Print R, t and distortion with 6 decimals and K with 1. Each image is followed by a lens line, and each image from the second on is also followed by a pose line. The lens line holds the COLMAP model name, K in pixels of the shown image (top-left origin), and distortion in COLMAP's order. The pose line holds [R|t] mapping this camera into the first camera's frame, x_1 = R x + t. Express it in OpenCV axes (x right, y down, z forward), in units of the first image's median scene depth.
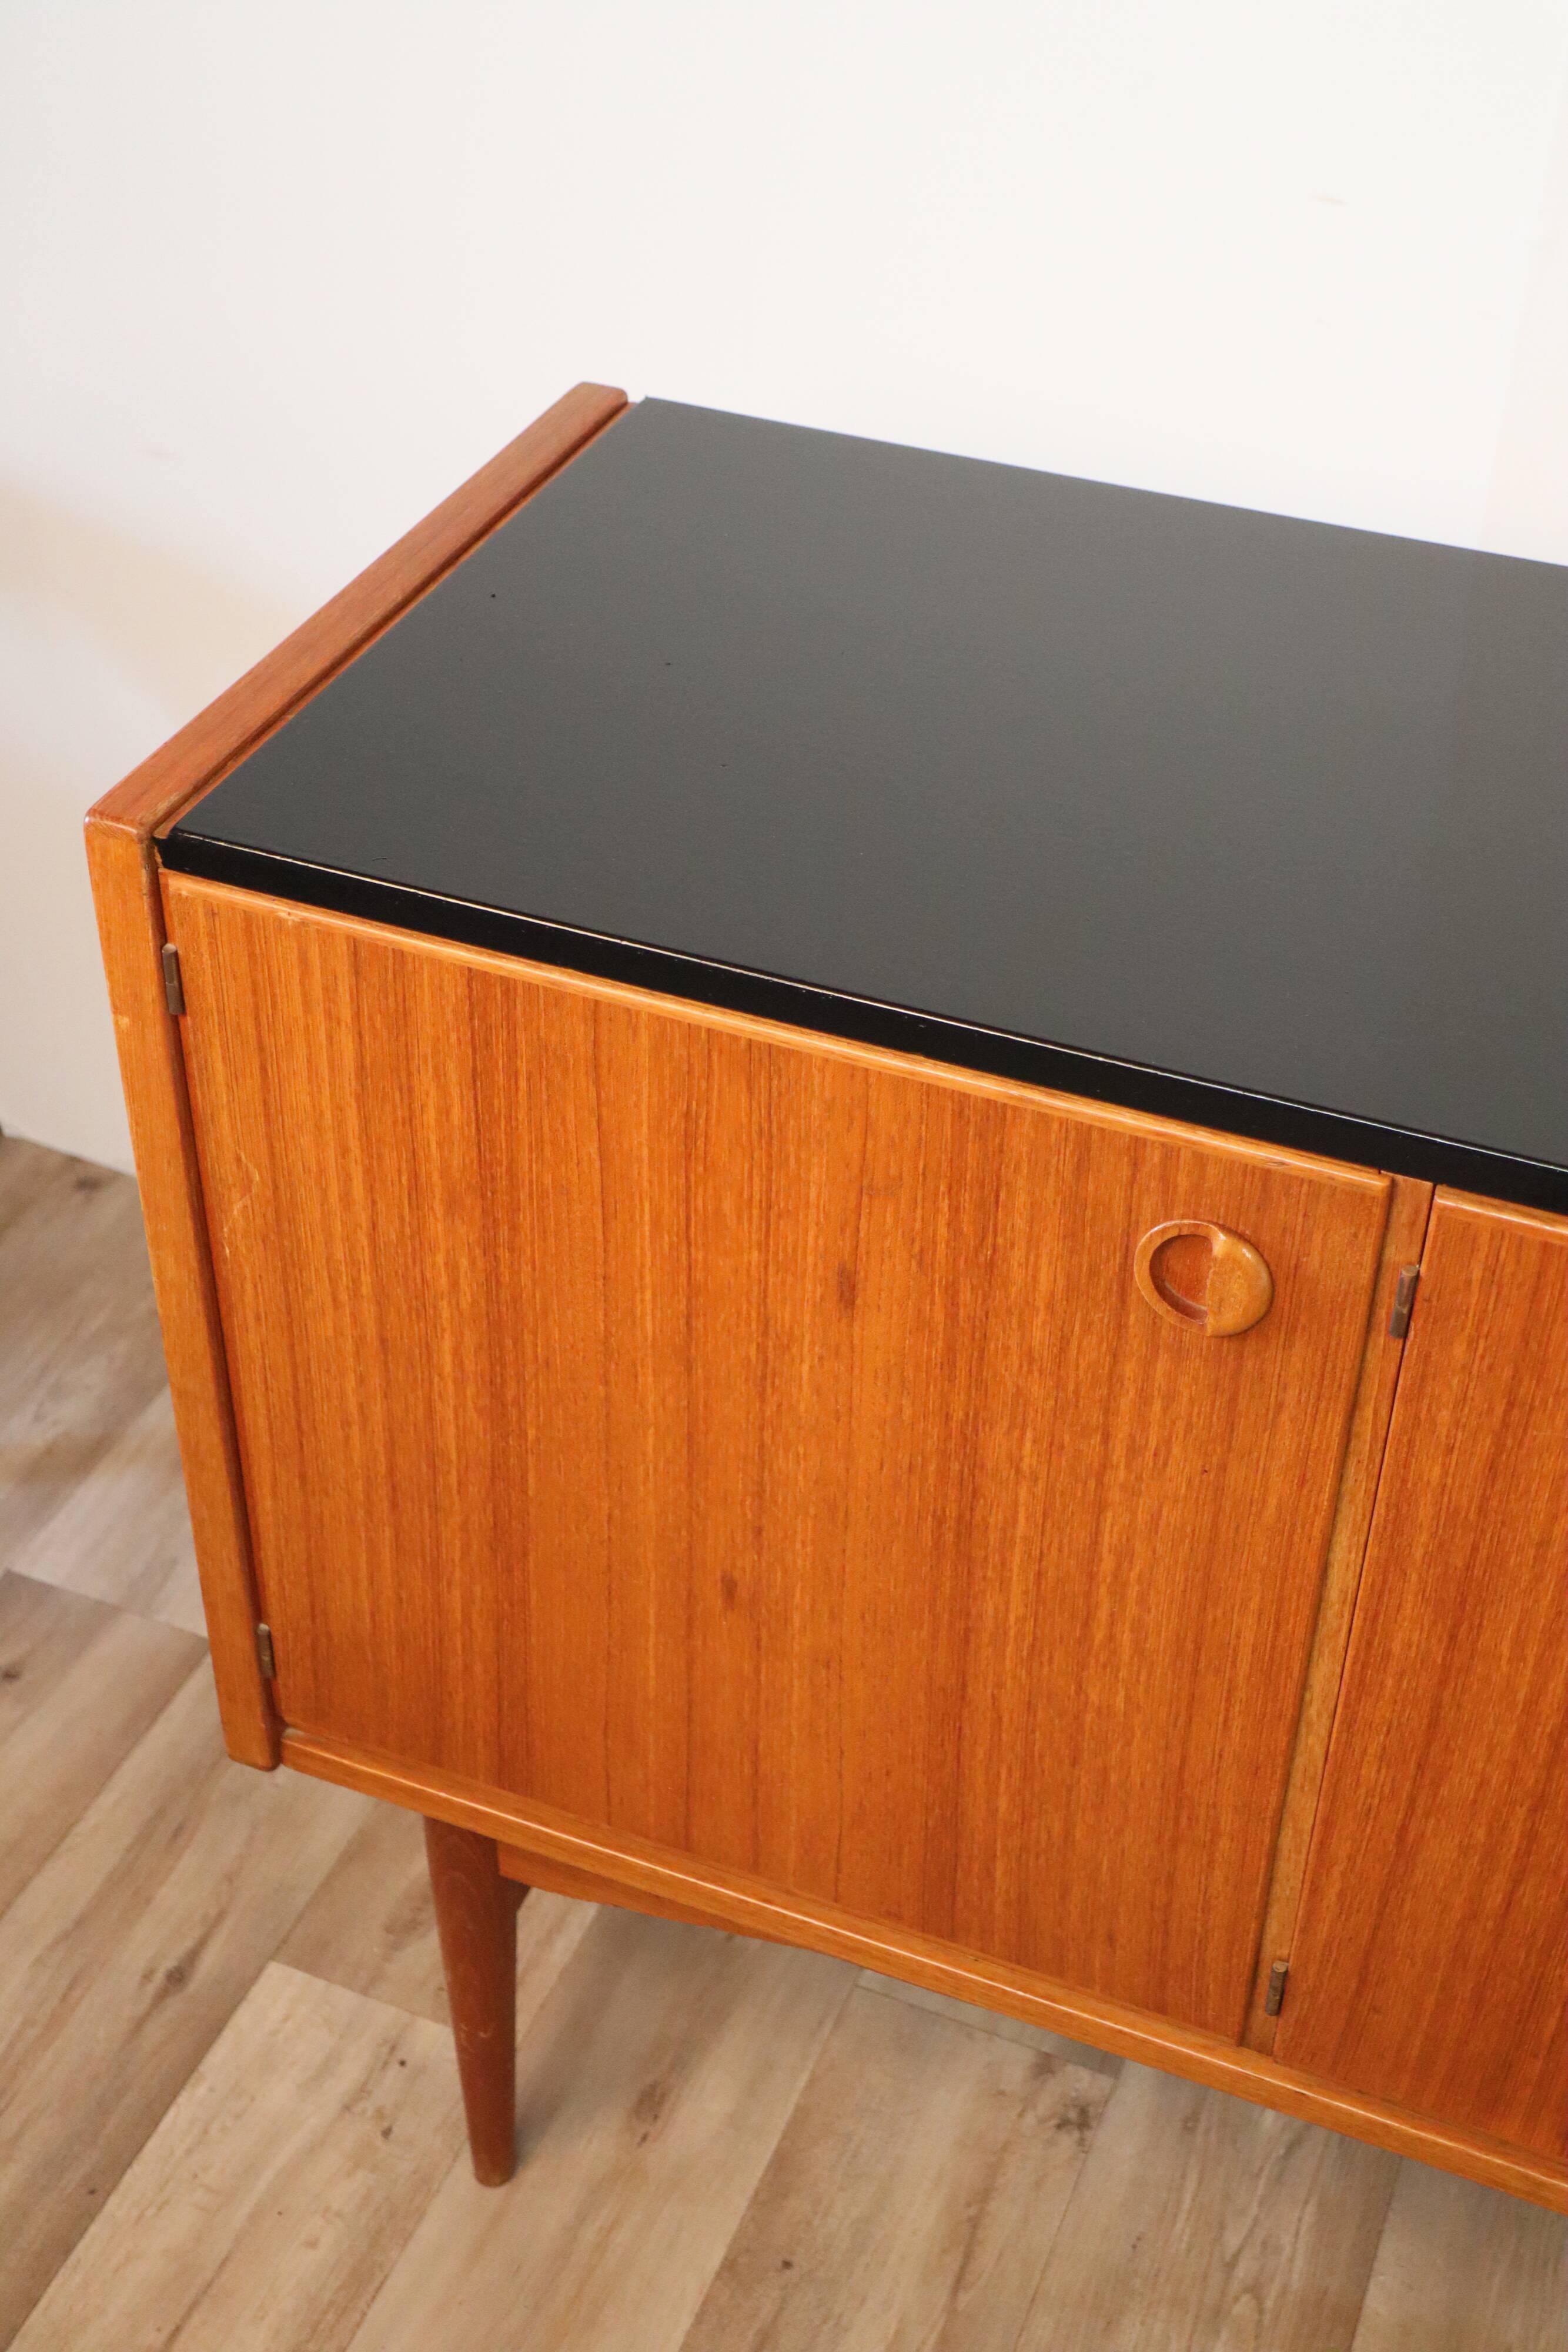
lens RADIAL K [[2995.6, 0, 784.0], [0, 2995.6, 1176.0], [0, 0, 1]] dist [0.005983, 0.366704]
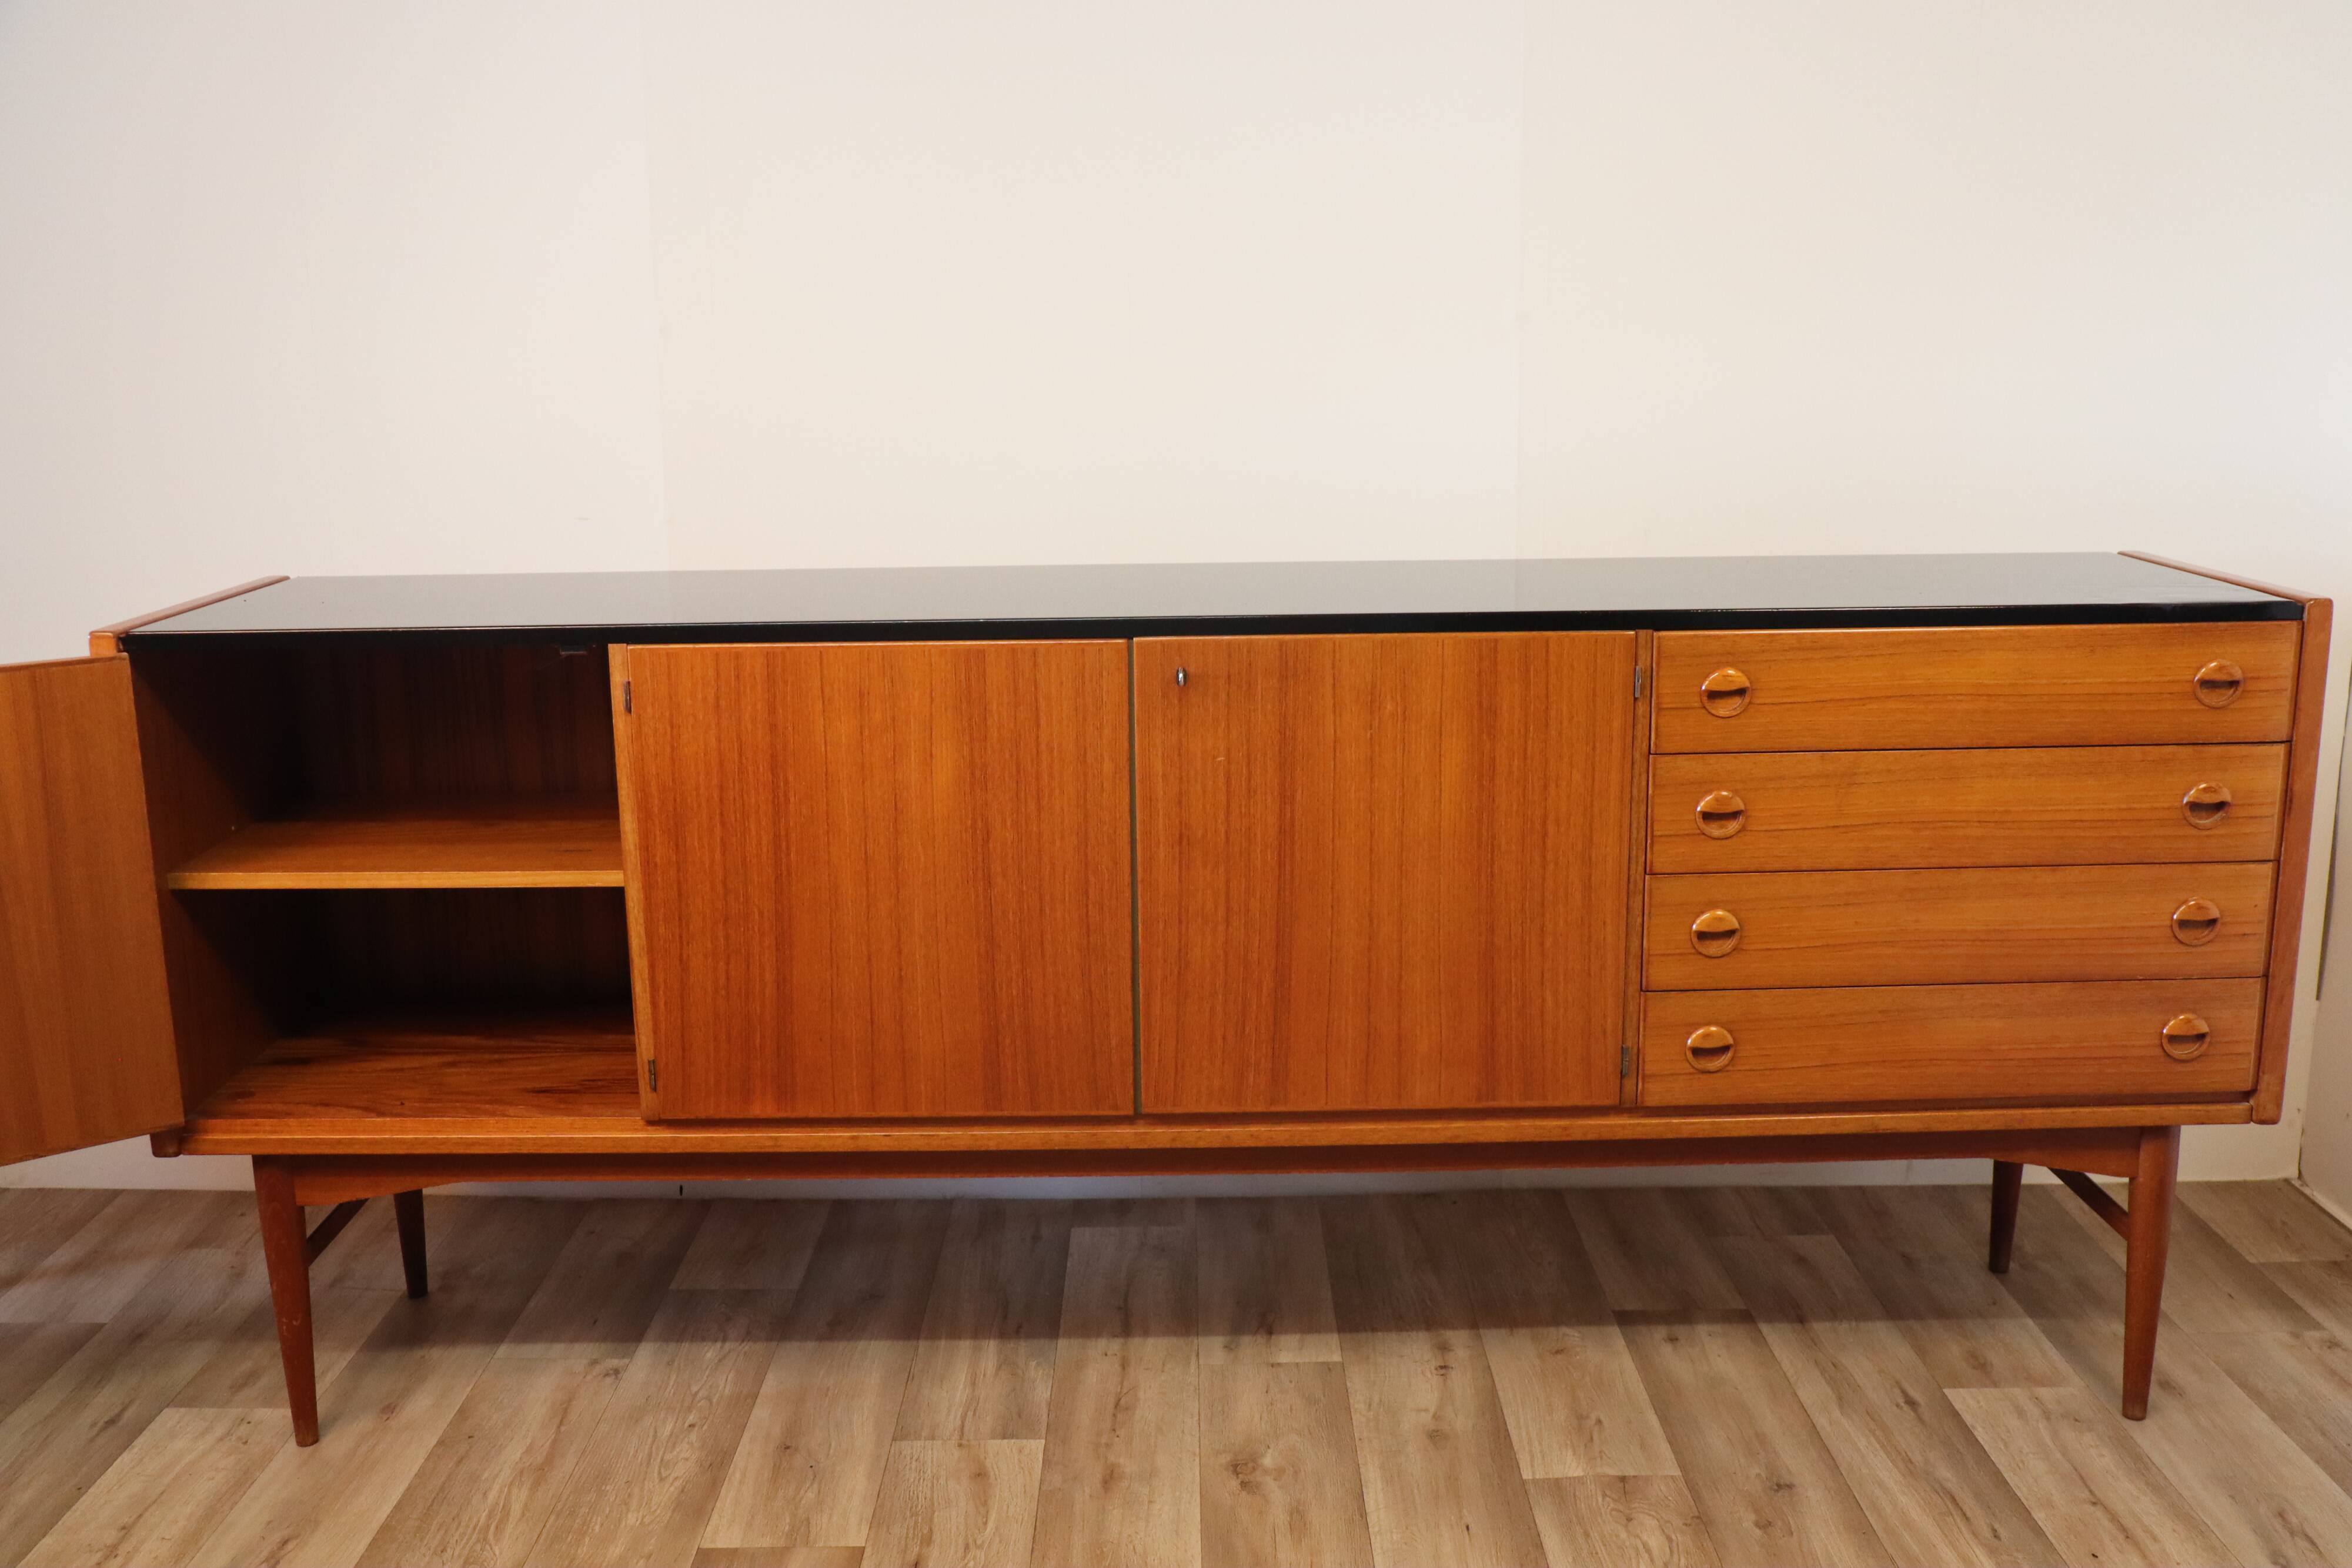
lens RADIAL K [[2260.4, 0, 1171.3], [0, 2260.4, 800.3], [0, 0, 1]] dist [-0.116098, 0.200102]
pose [[0.925409, -0.108703, 0.363046, -0.078923], [0.253601, 0.889500, -0.380100, 0.889990], [-0.281612, 0.443817, 0.850718, -0.740363]]
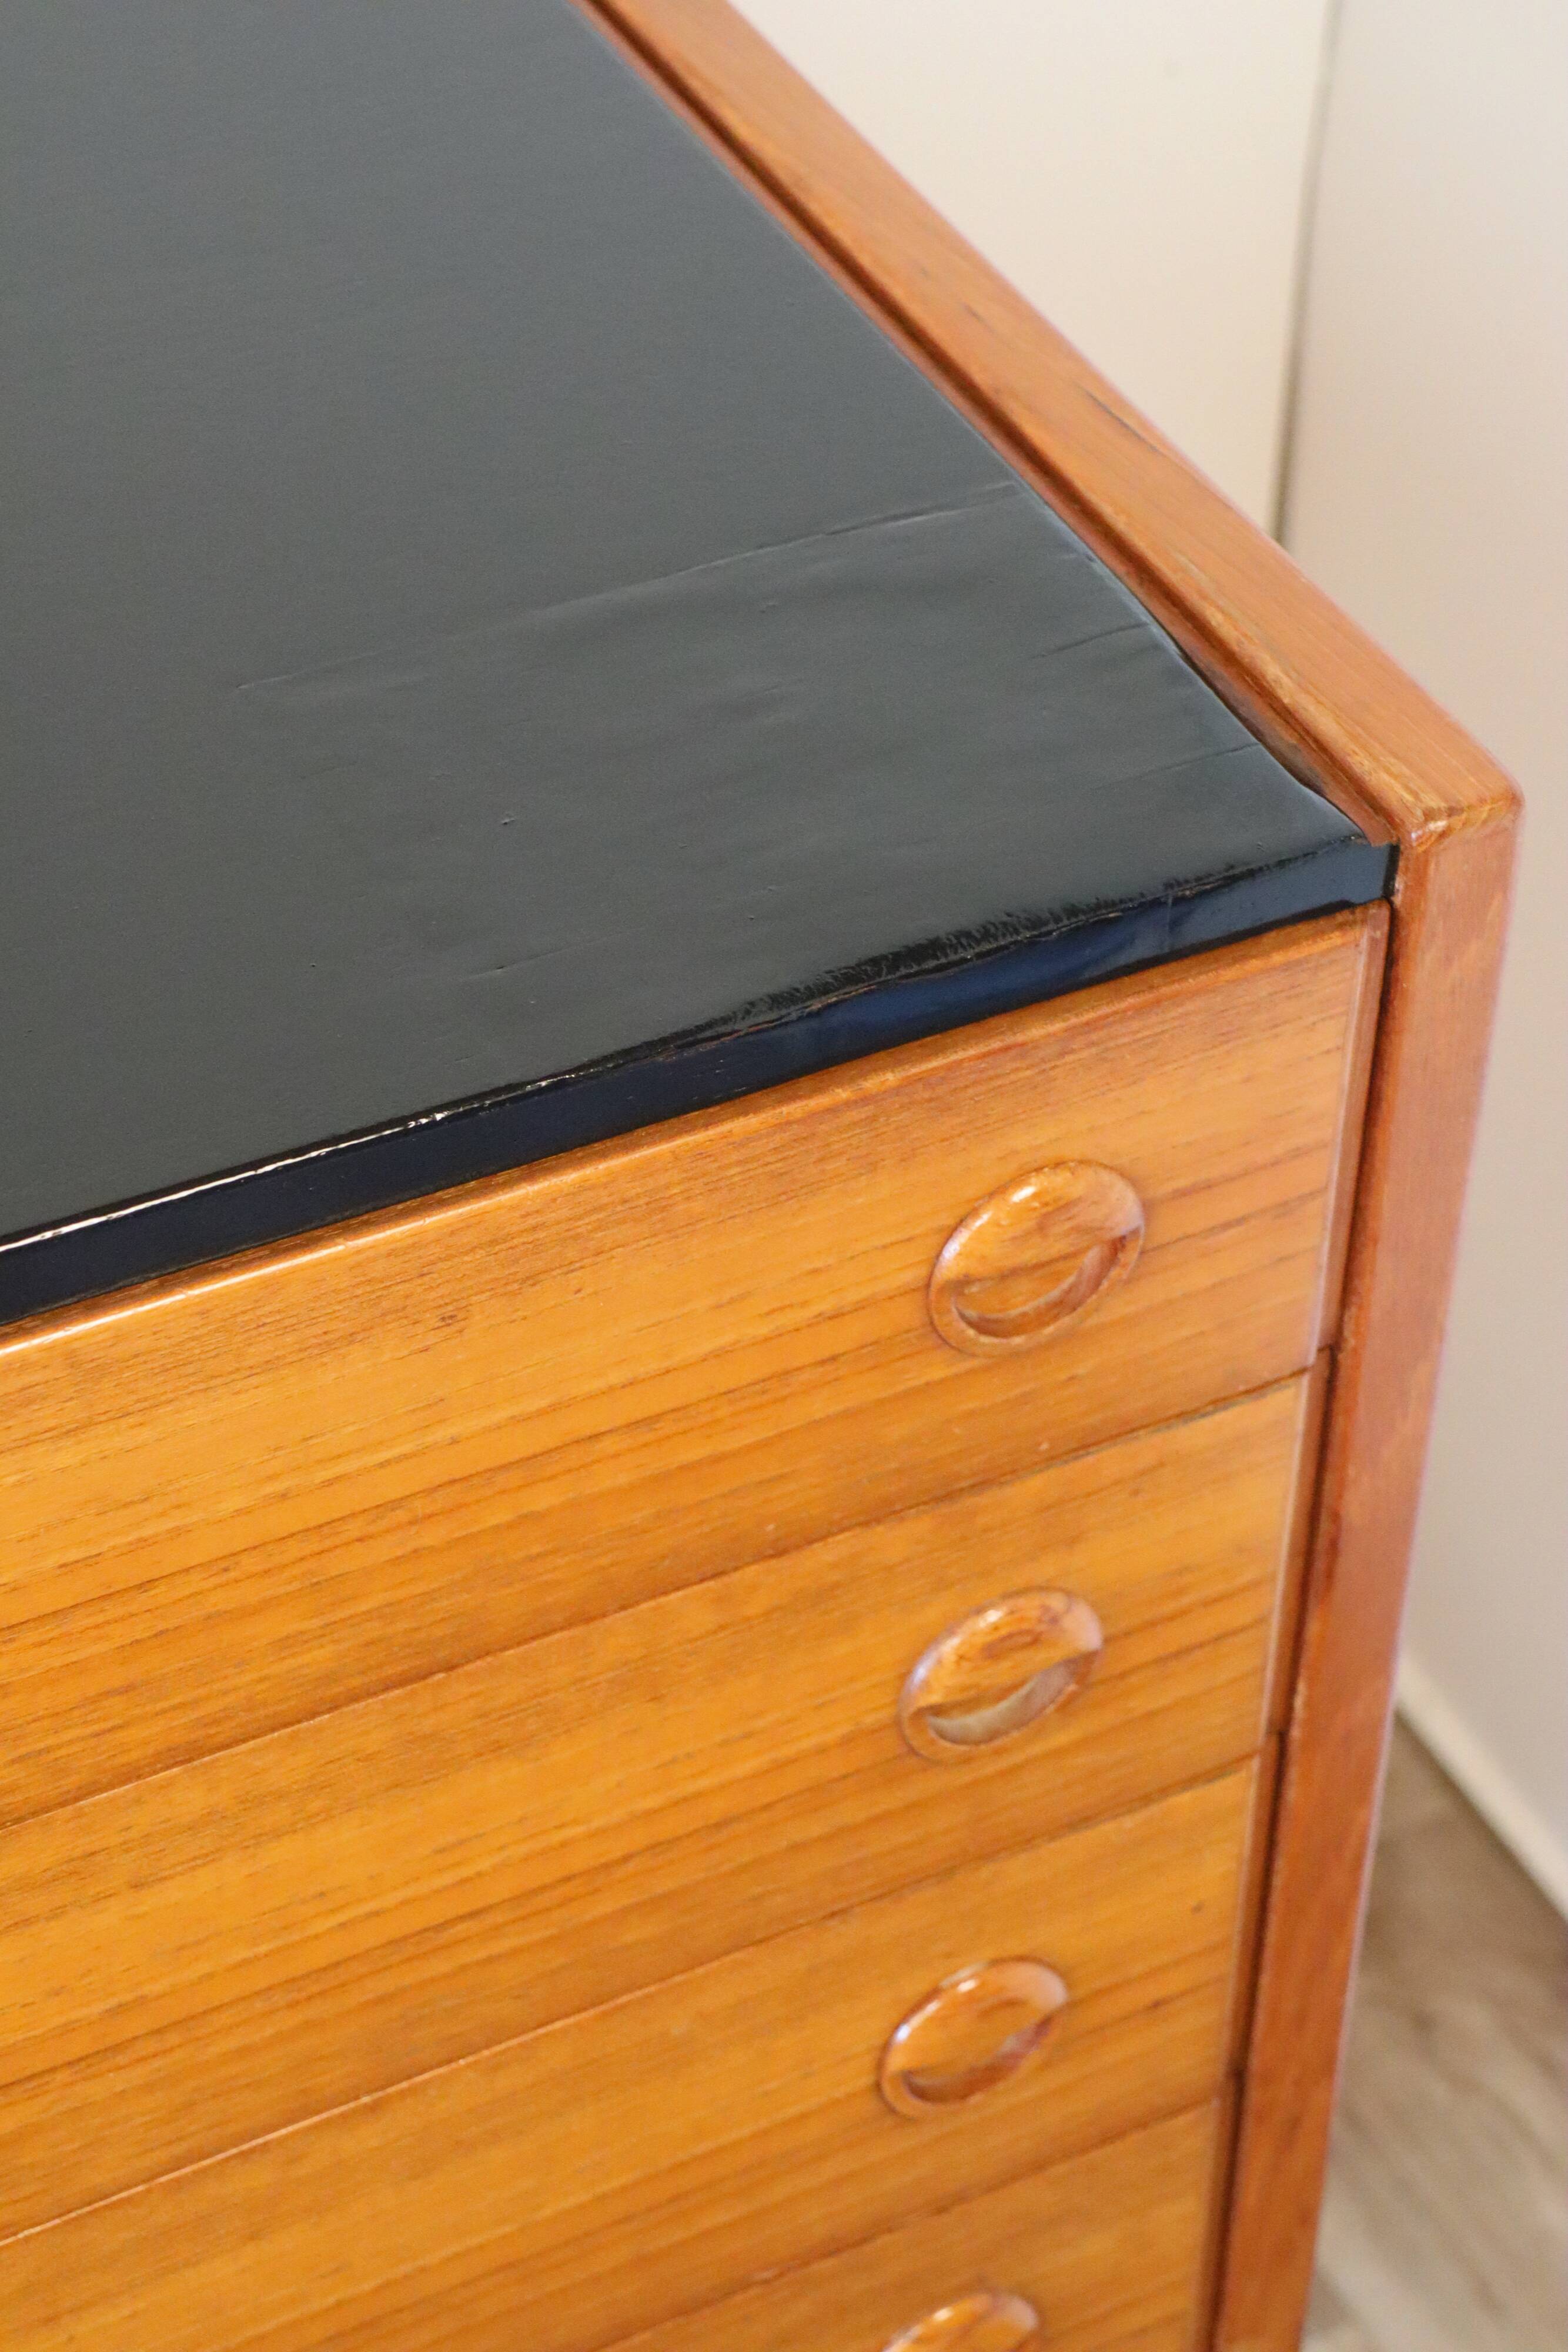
lens RADIAL K [[5003.5, 0, 784.0], [0, 5003.5, 1176.0], [0, 0, 1]] dist [0.215180, 0.045203]
pose [[0.660925, -0.488364, 0.569806, 0.859084], [0.450337, 0.865477, 0.219424, 0.134033], [-0.600313, 0.111582, 0.791943, -0.135271]]
